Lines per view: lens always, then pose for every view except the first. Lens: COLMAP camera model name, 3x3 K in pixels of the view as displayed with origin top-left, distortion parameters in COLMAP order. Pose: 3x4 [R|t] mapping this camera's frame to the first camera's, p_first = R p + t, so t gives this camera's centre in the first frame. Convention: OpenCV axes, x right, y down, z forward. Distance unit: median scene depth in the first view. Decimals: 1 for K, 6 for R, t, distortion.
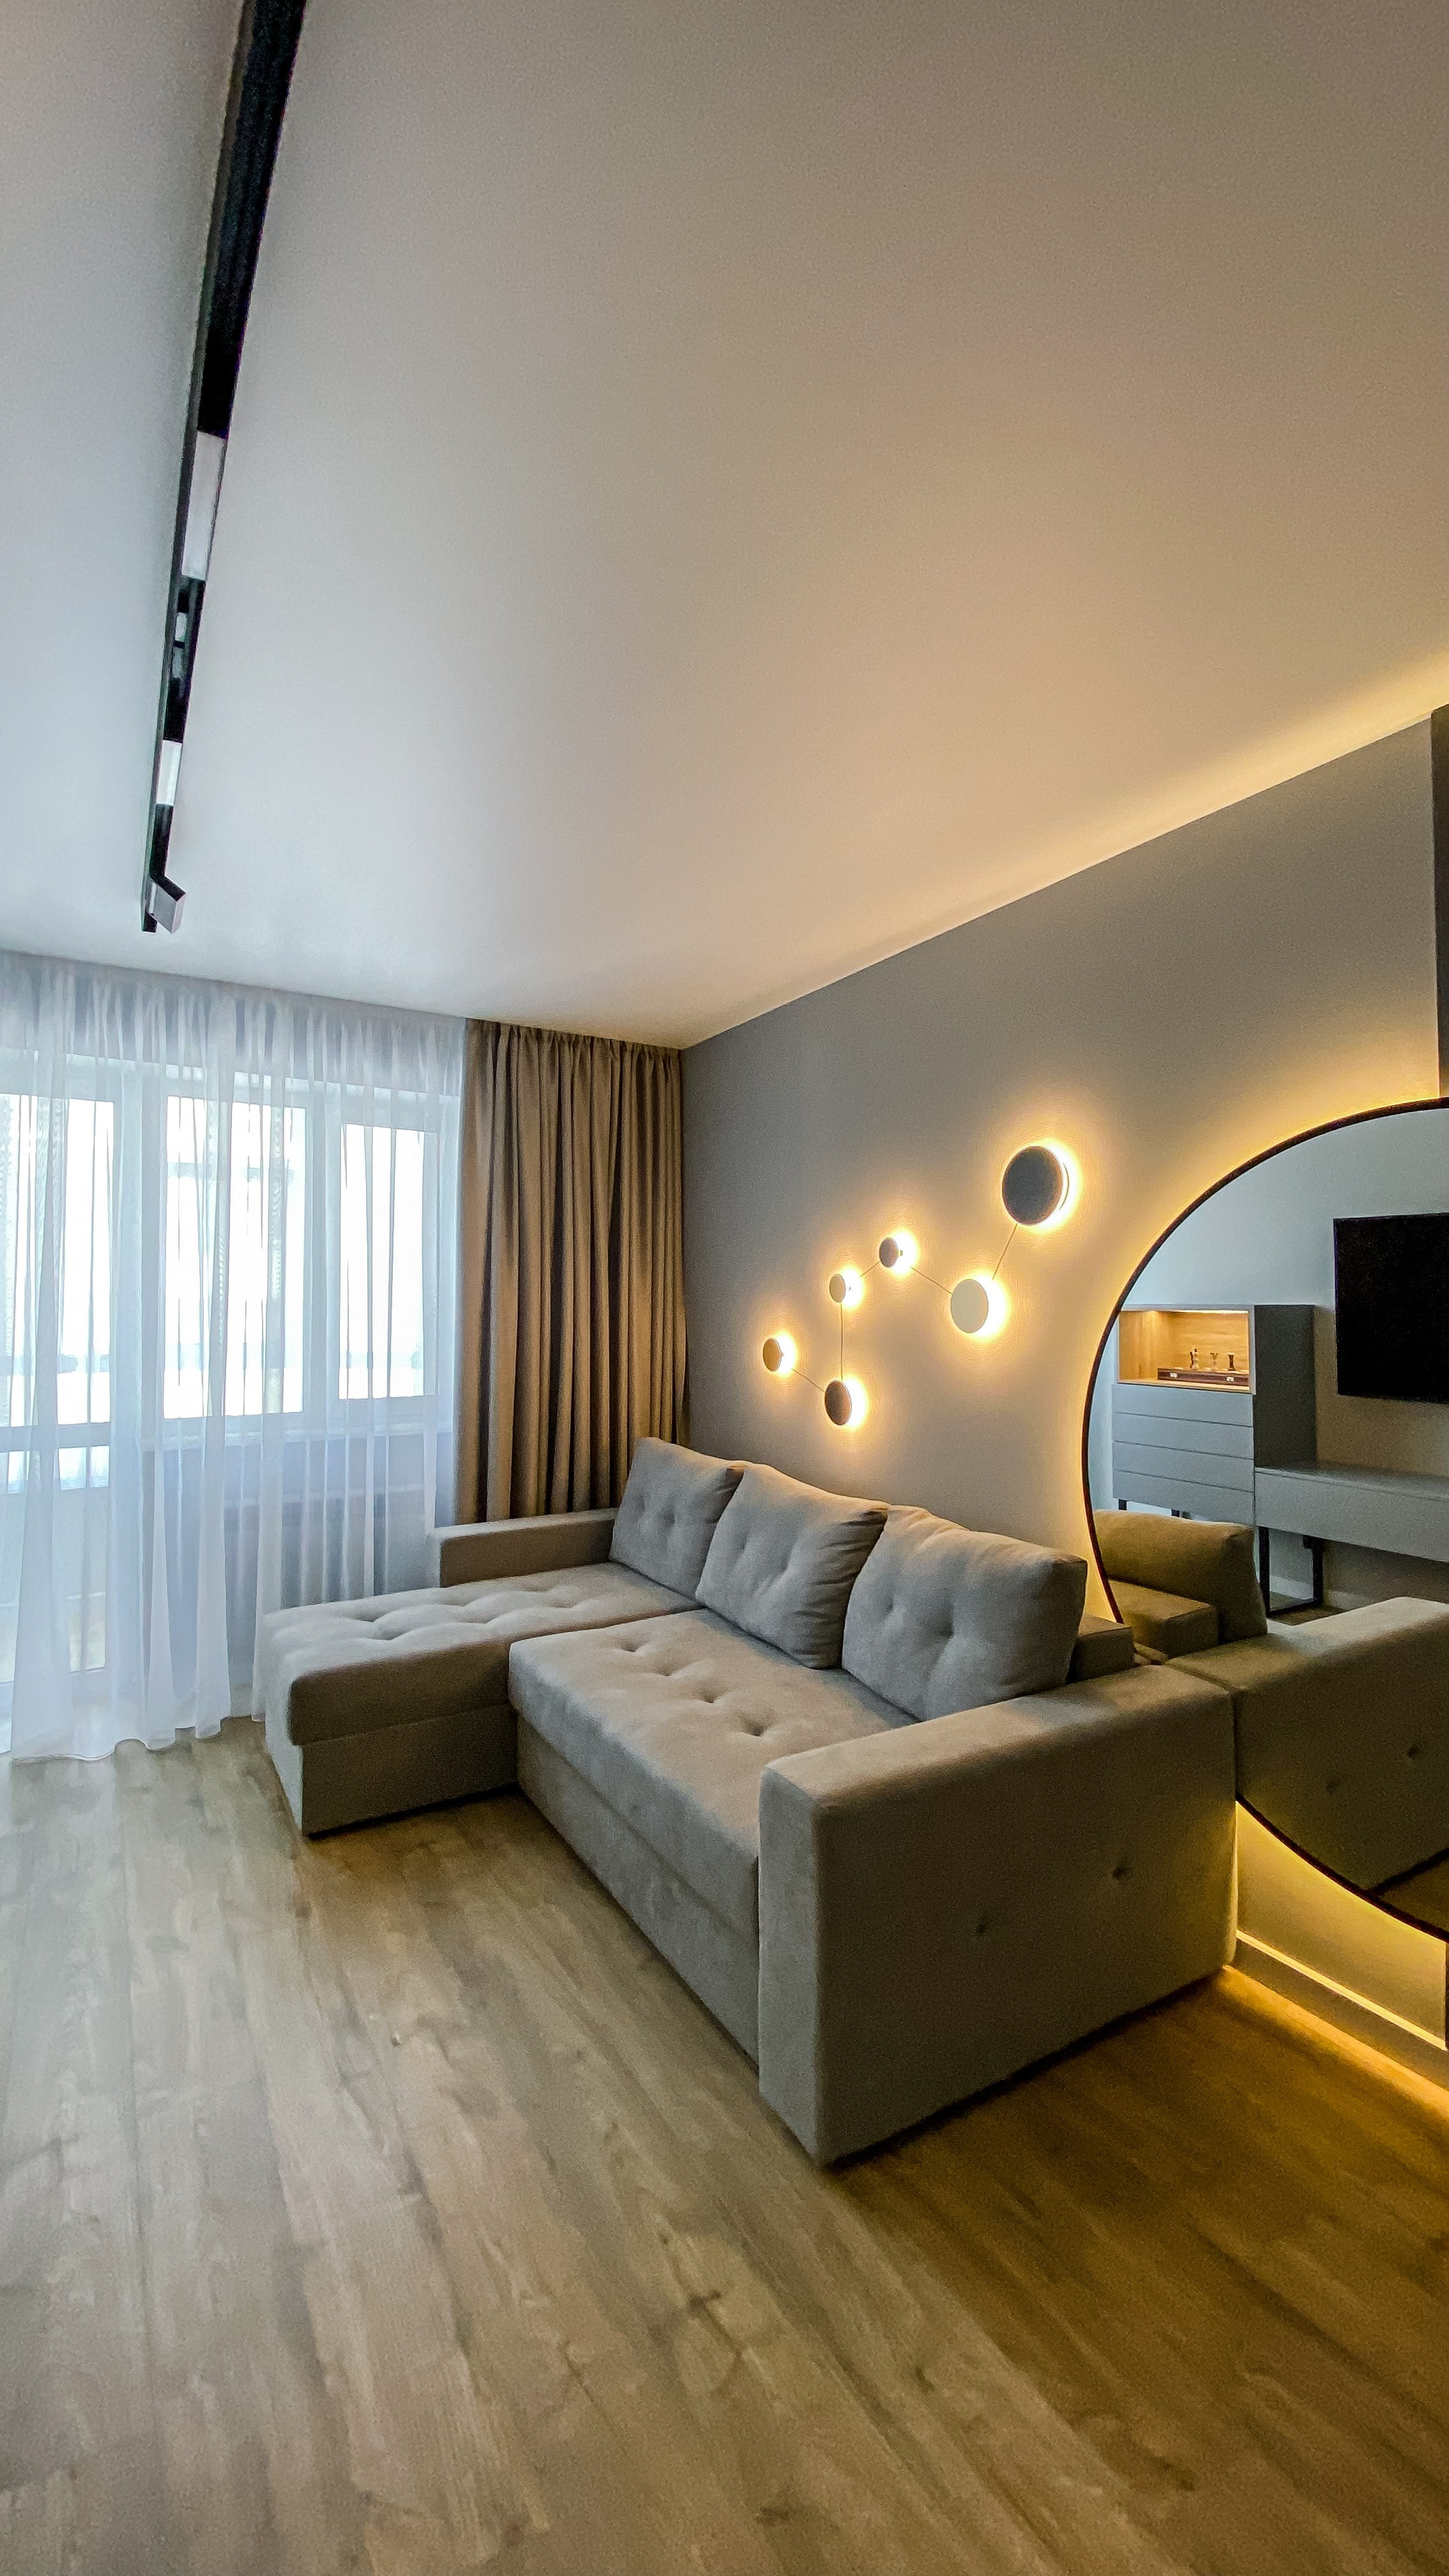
lens RADIAL K [[1053.0, 0, 736.1], [0, 1053.0, 1282.9], [0, 0, 1]] dist [0.036438, -0.027928]
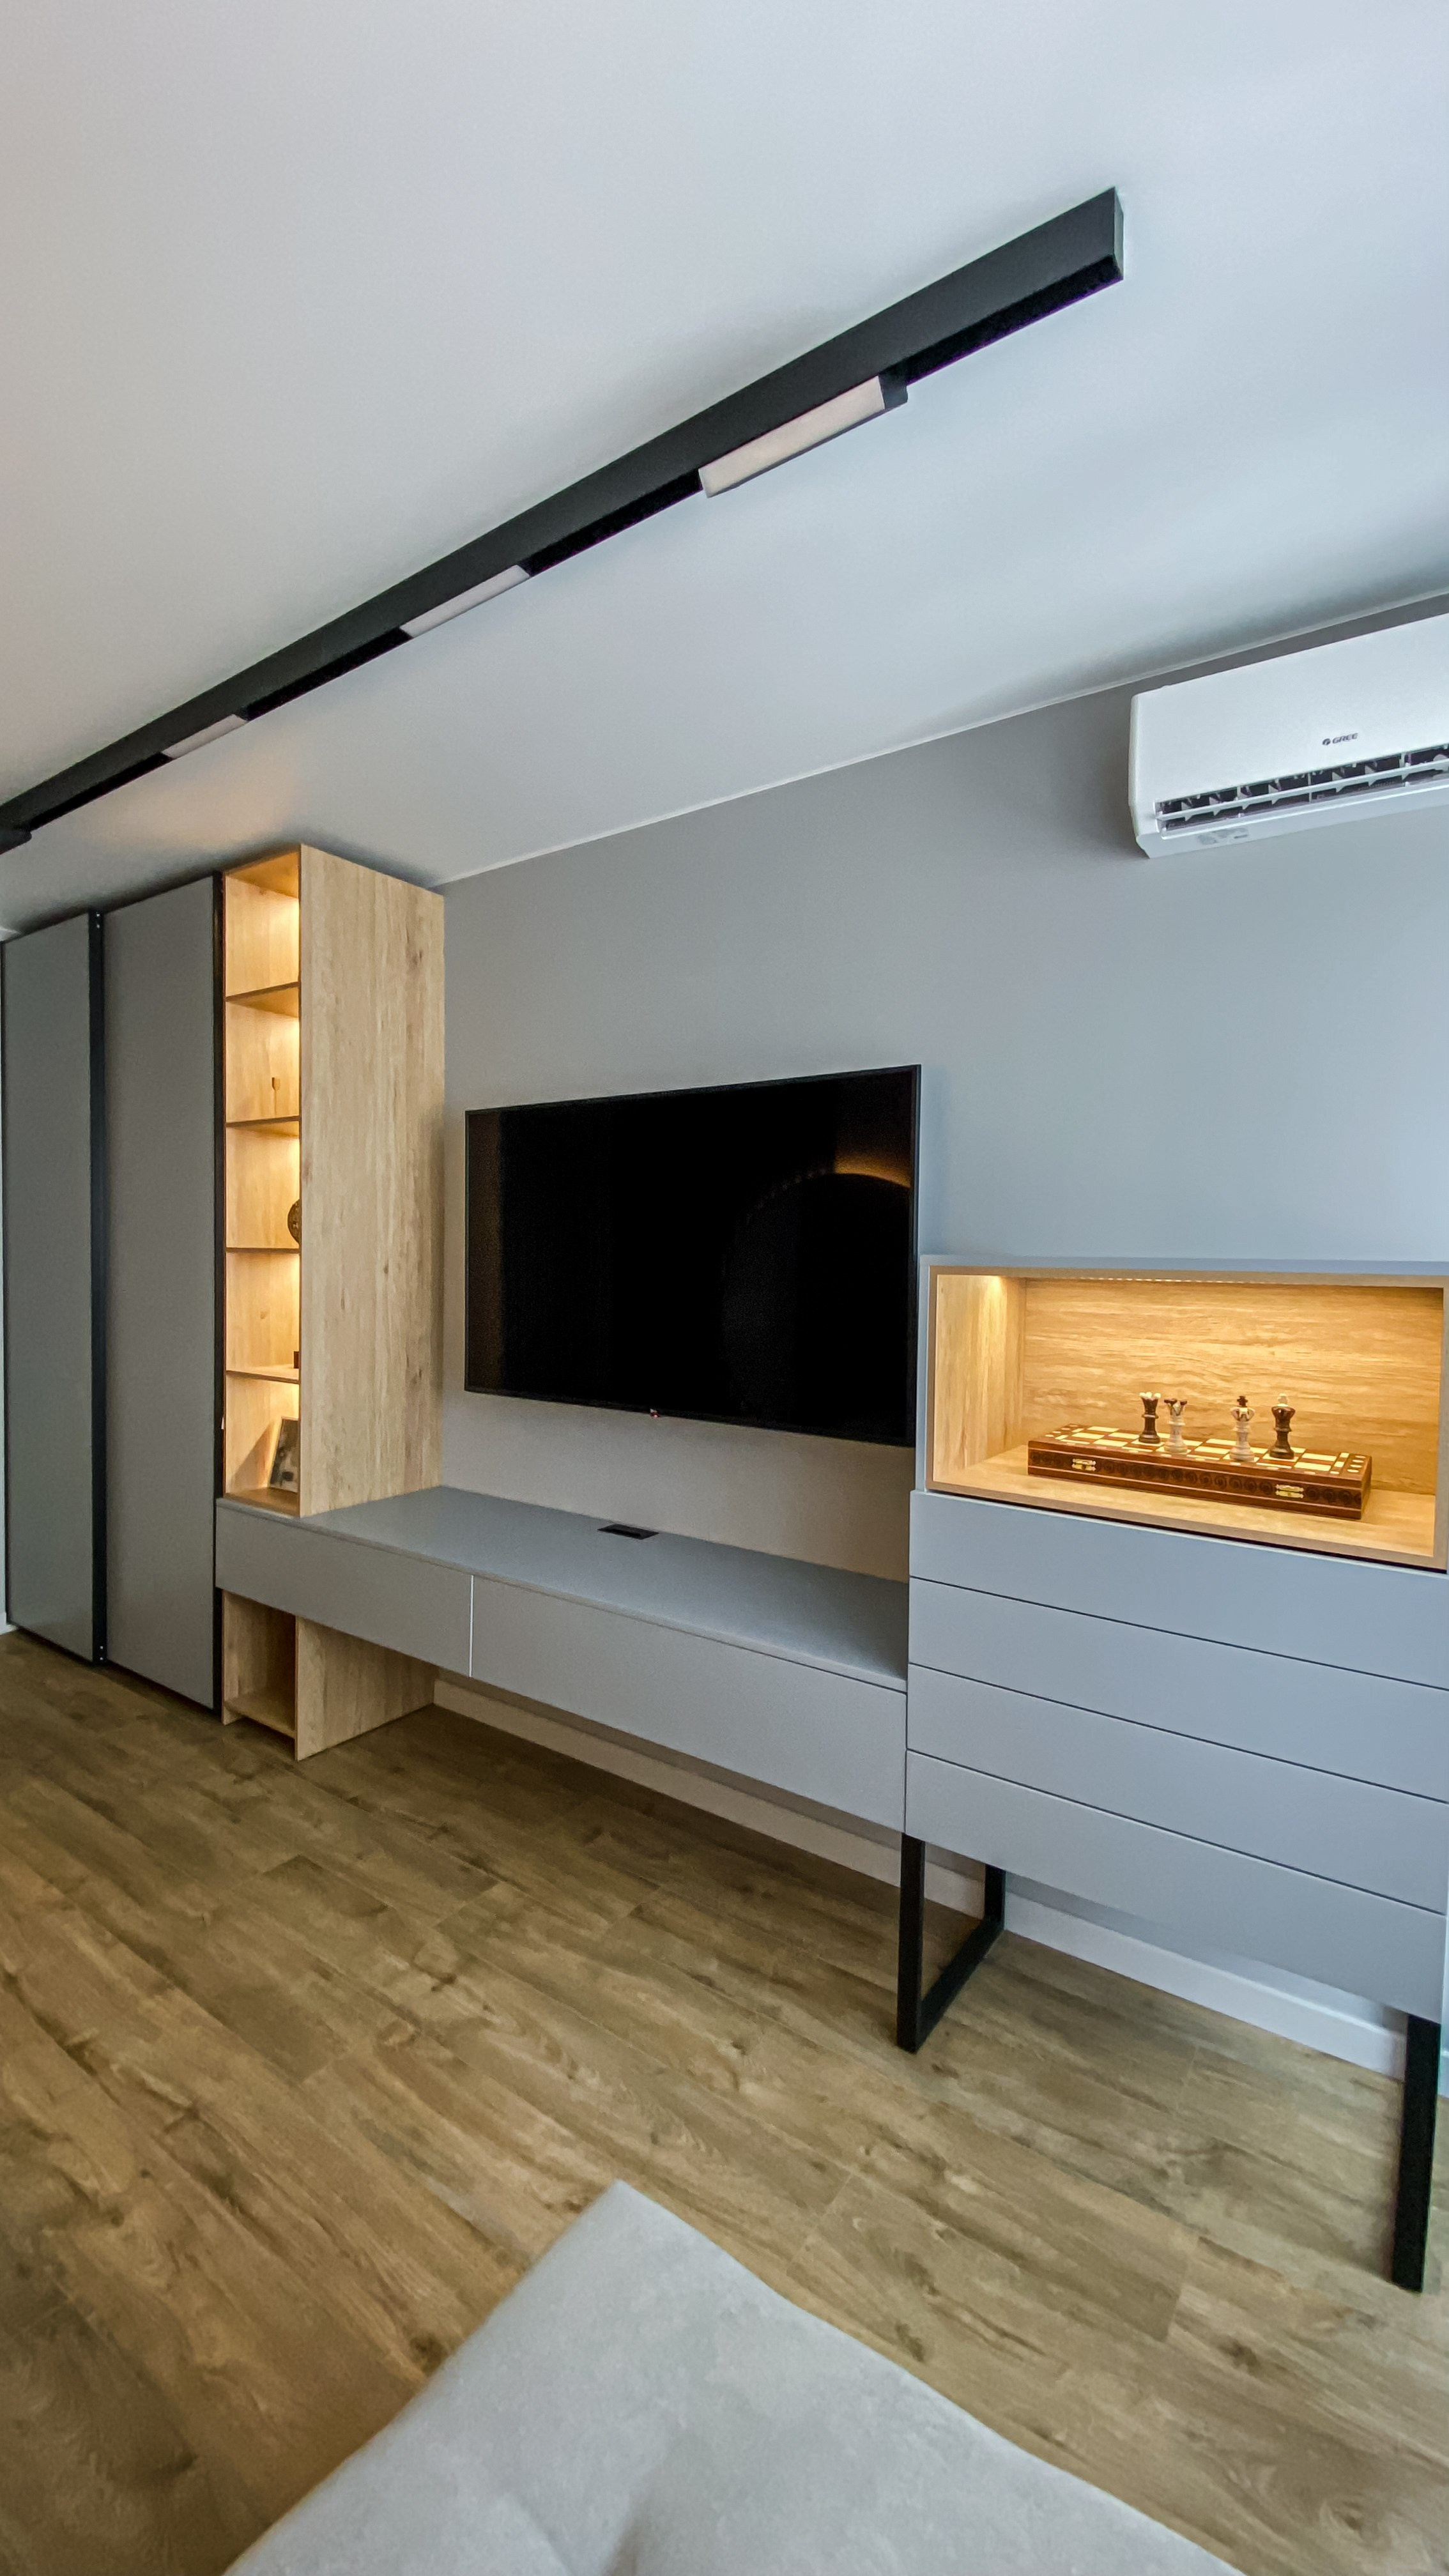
lens RADIAL K [[1053.0, 0, 736.1], [0, 1053.0, 1282.9], [0, 0, 1]] dist [0.036438, -0.027928]
pose [[-0.915888, -0.008033, -0.401354, -0.257444], [-0.004693, 0.999946, -0.009305, 0.036397], [0.401407, -0.006639, -0.915876, 1.224132]]
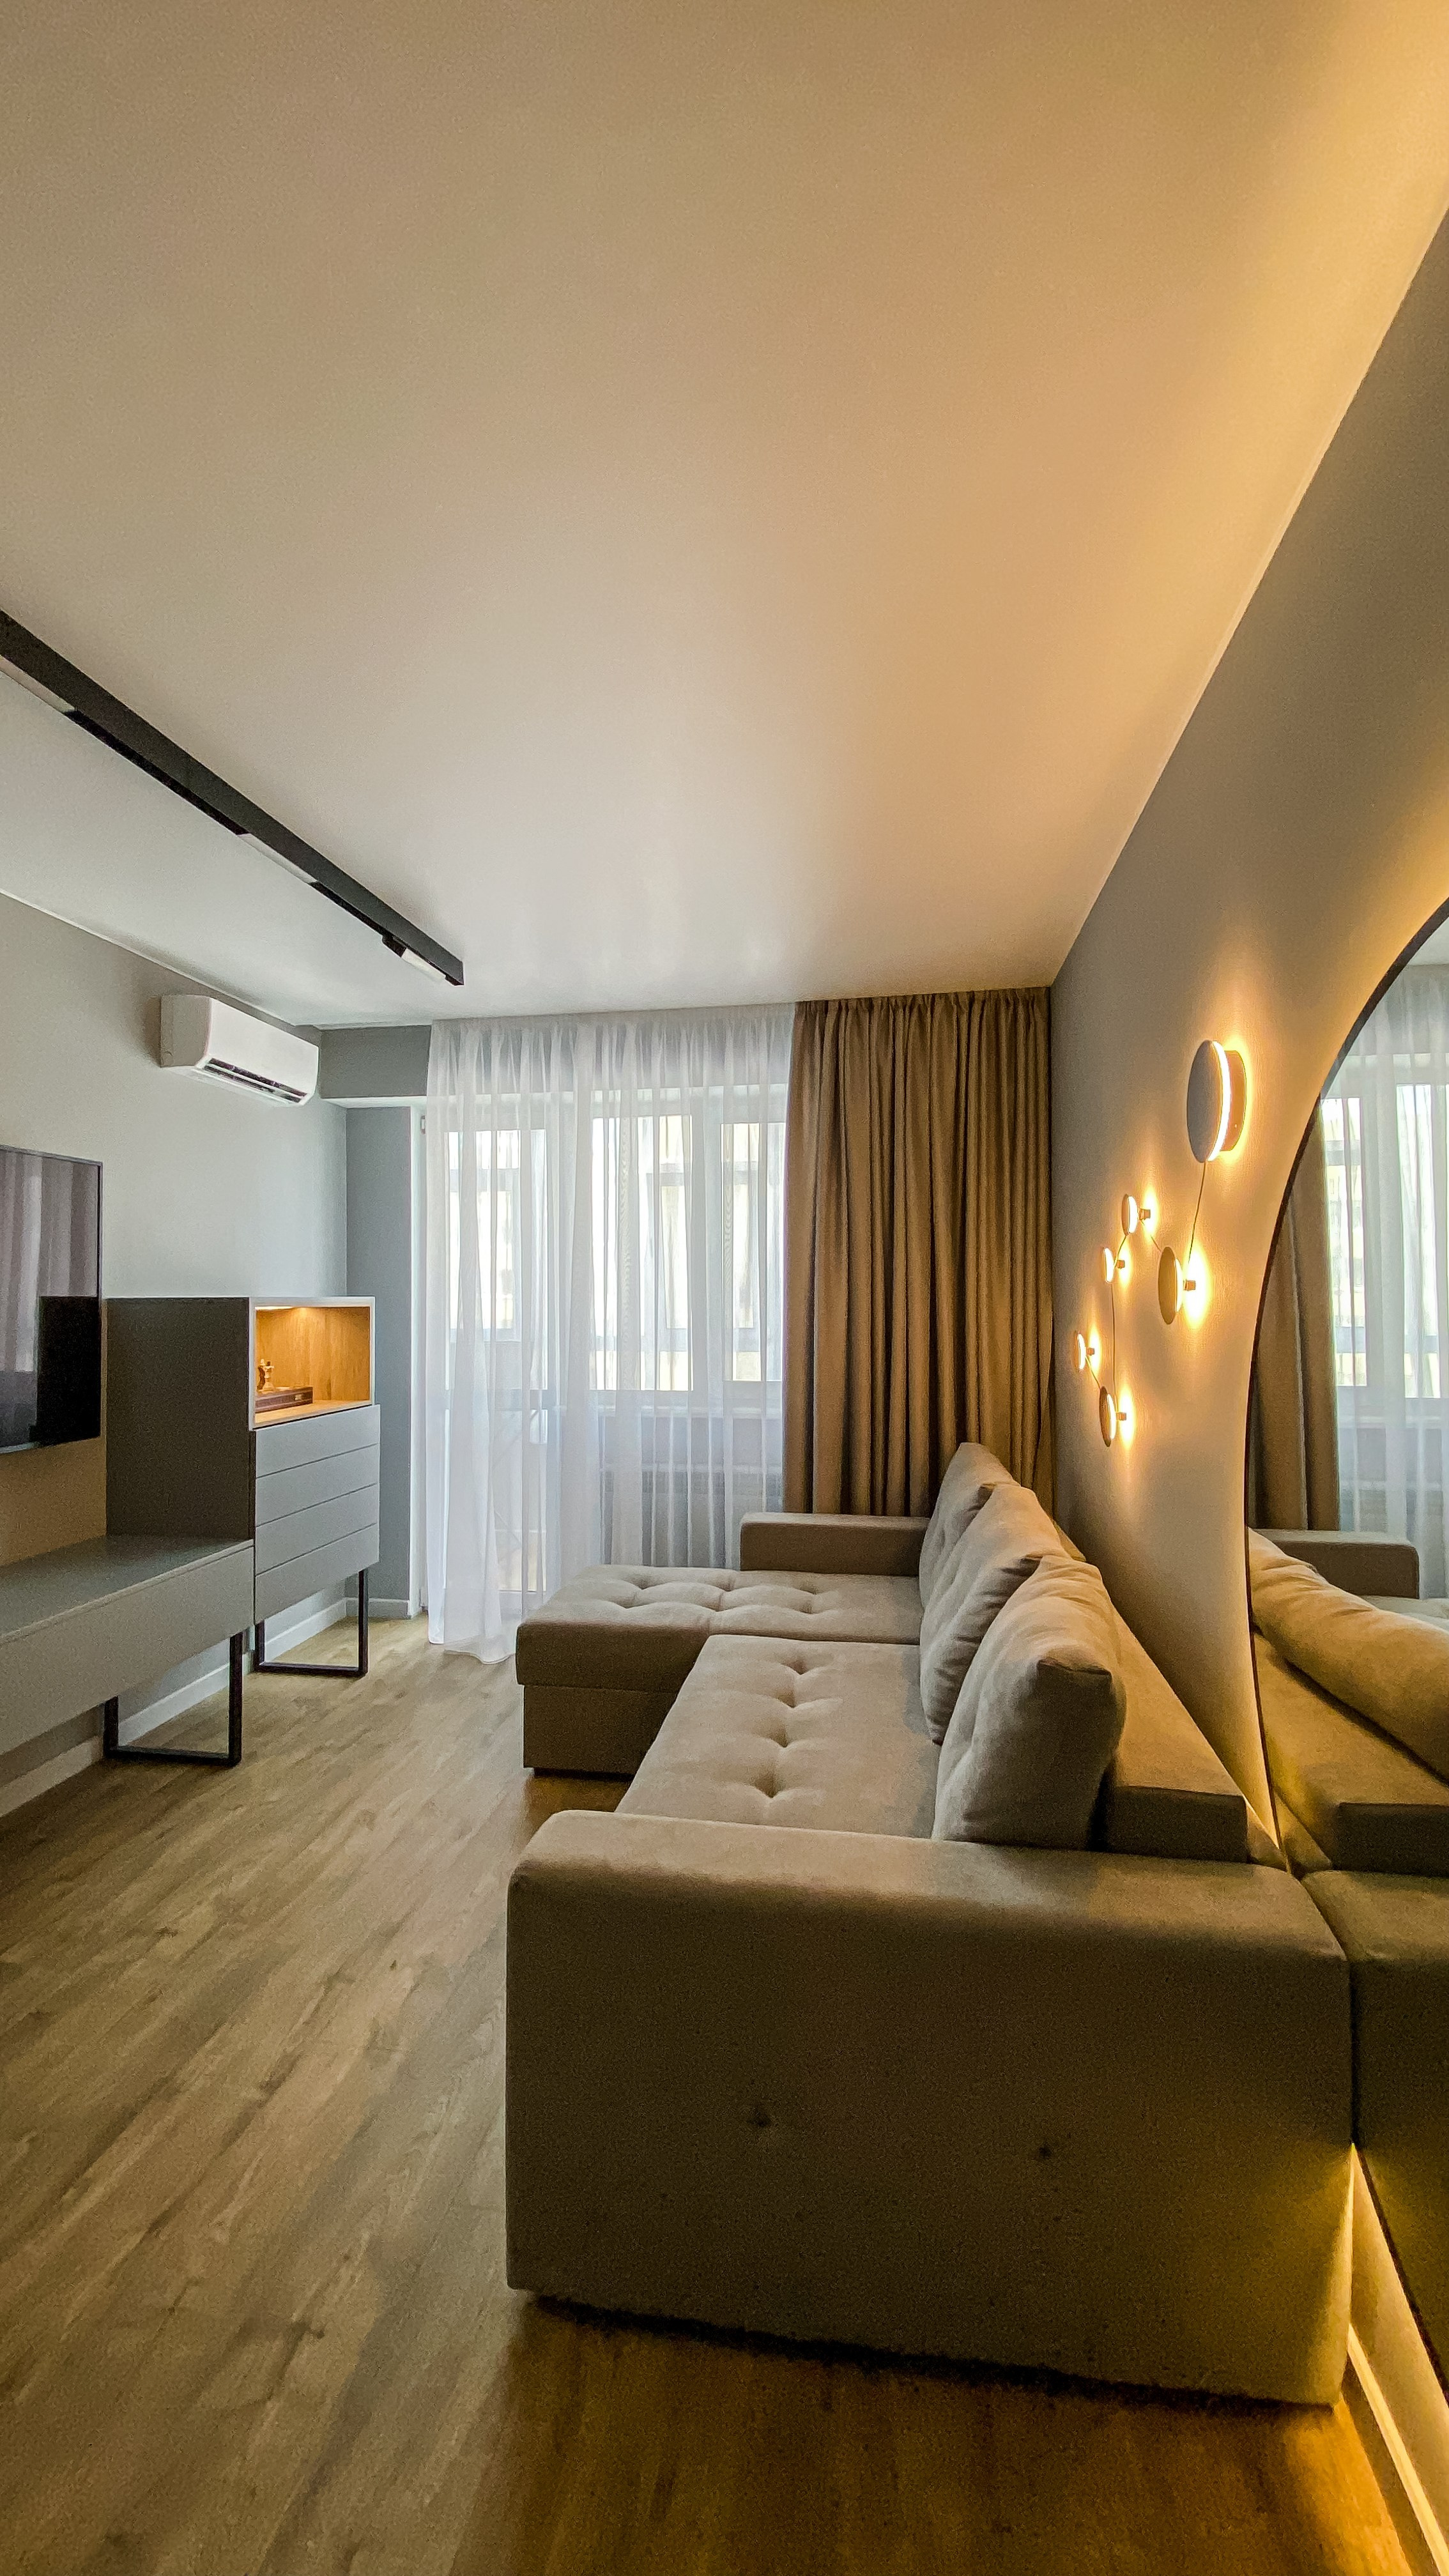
lens RADIAL K [[1058.7, 0, 709.3], [0, 1058.7, 1273.5], [0, 0, 1]] dist [0.030121, -0.021126]
pose [[0.756947, -0.022448, -0.653090, 0.425509], [0.025176, 0.999670, -0.005182, 0.008800], [0.652991, -0.012519, 0.757262, 0.248634]]
